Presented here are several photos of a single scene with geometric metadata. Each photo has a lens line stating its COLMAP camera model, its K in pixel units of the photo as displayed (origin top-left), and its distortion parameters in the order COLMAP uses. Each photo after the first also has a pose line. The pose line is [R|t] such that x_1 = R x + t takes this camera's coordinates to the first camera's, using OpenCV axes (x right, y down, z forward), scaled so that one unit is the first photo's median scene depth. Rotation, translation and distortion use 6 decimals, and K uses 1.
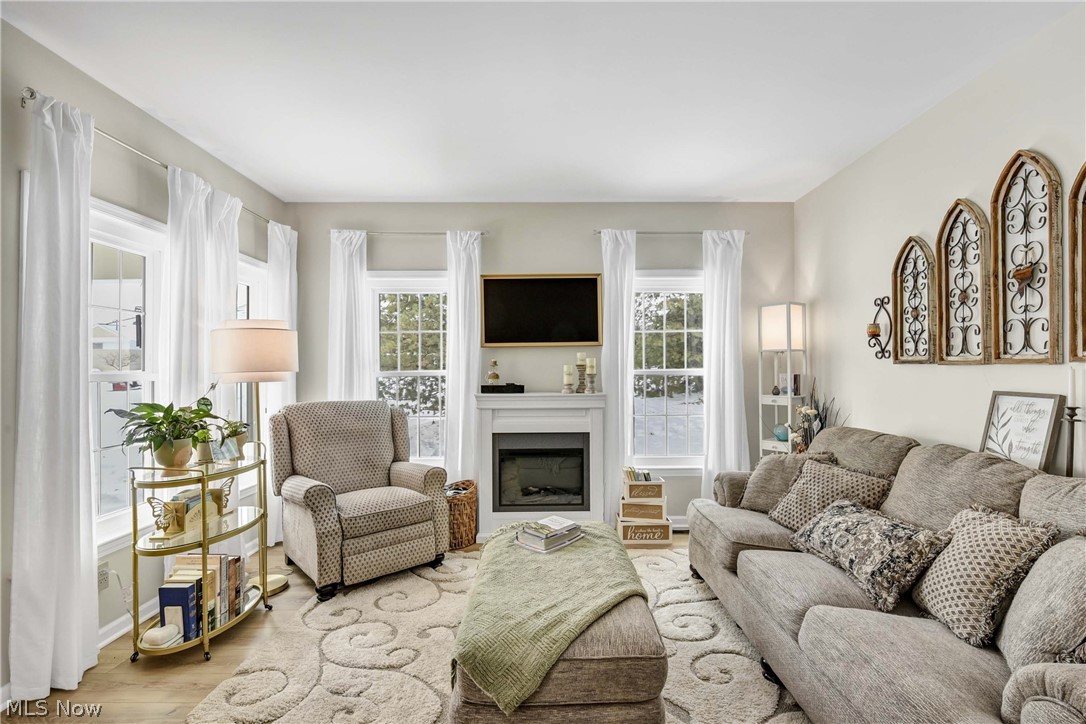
lens RADIAL K [[496.5, 0, 554.2], [0, 496.5, 364.8], [0, 0, 1]] dist [0.002439, -0.009648]
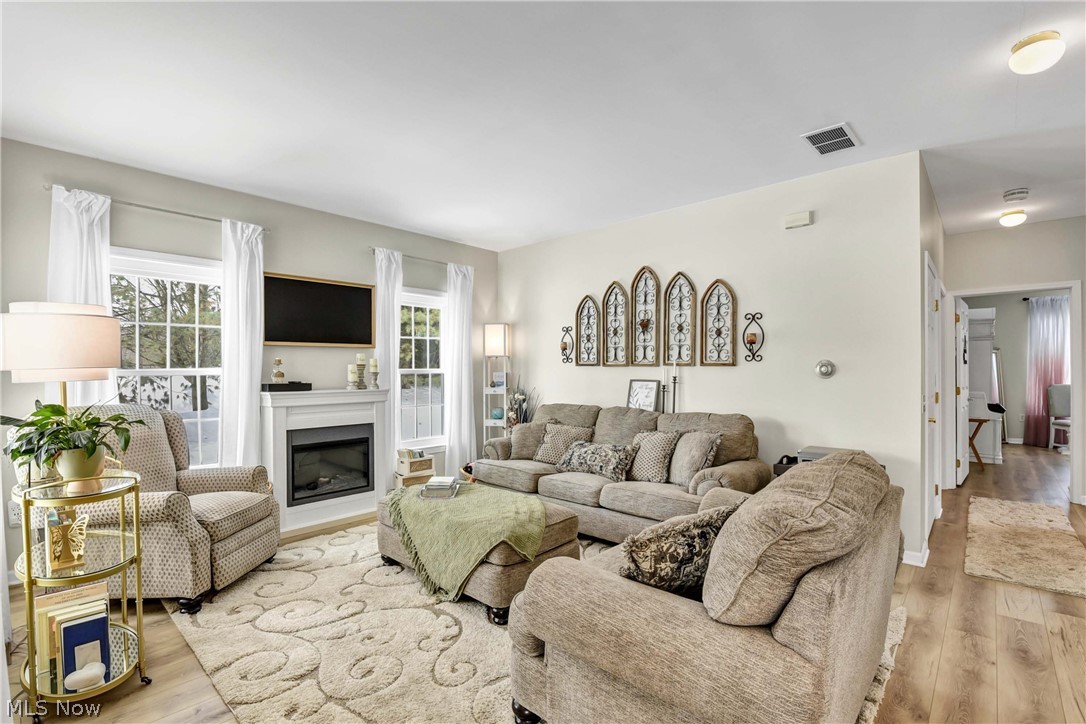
lens RADIAL K [[495.5, 0, 555.7], [0, 495.5, 373.2], [0, 0, 1]] dist [-0.012115, -0.000667]
pose [[0.670721, -0.000527, 0.741709, -0.539868], [-0.007494, 0.999944, 0.007488, 0.009010], [-0.741672, -0.010581, 0.670680, -0.094217]]
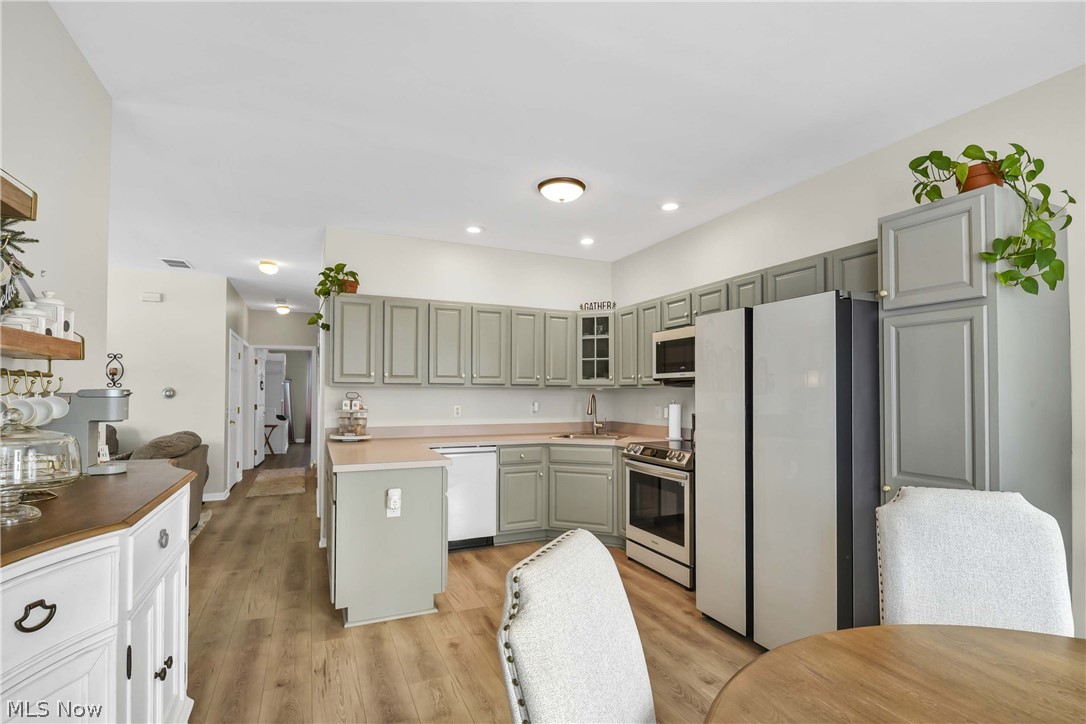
lens RADIAL K [[510.9, 0, 541.9], [0, 510.9, 381.3], [0, 0, 1]] dist [-0.000030, -0.000484]
pose [[-0.401376, 0.026596, 0.915527, -1.474986], [-0.009123, 0.999413, -0.033032, 0.009840], [-0.915868, -0.021610, -0.400898, -0.279594]]
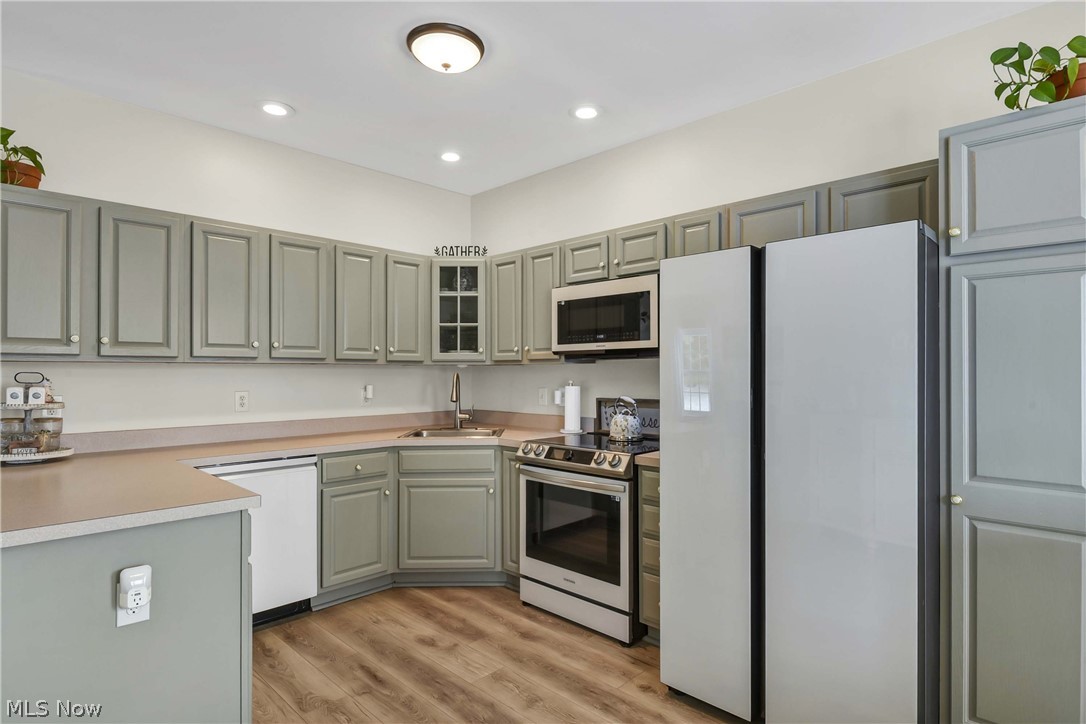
lens RADIAL K [[569.5, 0, 553.5], [0, 569.5, 366.7], [0, 0, 1]] dist [0.012440, -0.013677]
pose [[-0.715256, 0.014512, 0.698712, -1.174605], [-0.000431, 0.999775, -0.021206, 0.008410], [-0.698863, -0.015469, -0.715088, -0.301496]]
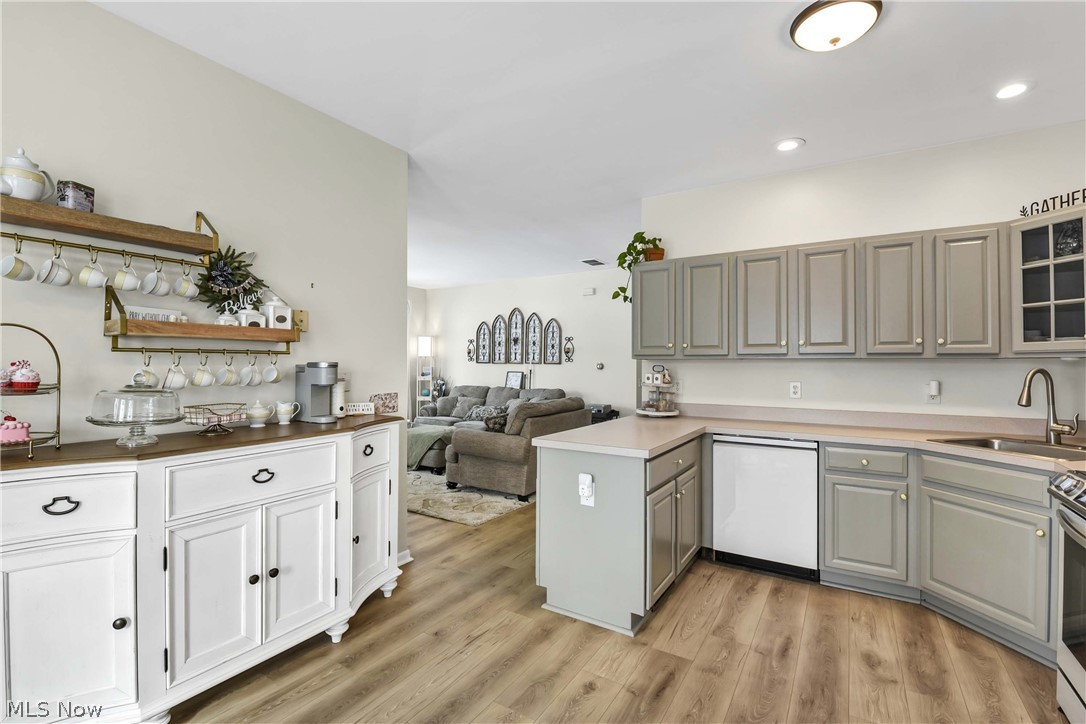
lens RADIAL K [[483.7, 0, 557.0], [0, 483.7, 360.7], [0, 0, 1]] dist [0.011544, -0.012733]
pose [[0.518784, 0.020147, 0.854668, -1.229328], [-0.018532, 0.999752, -0.012319, 0.007559], [-0.854704, -0.009448, 0.519029, -0.720249]]
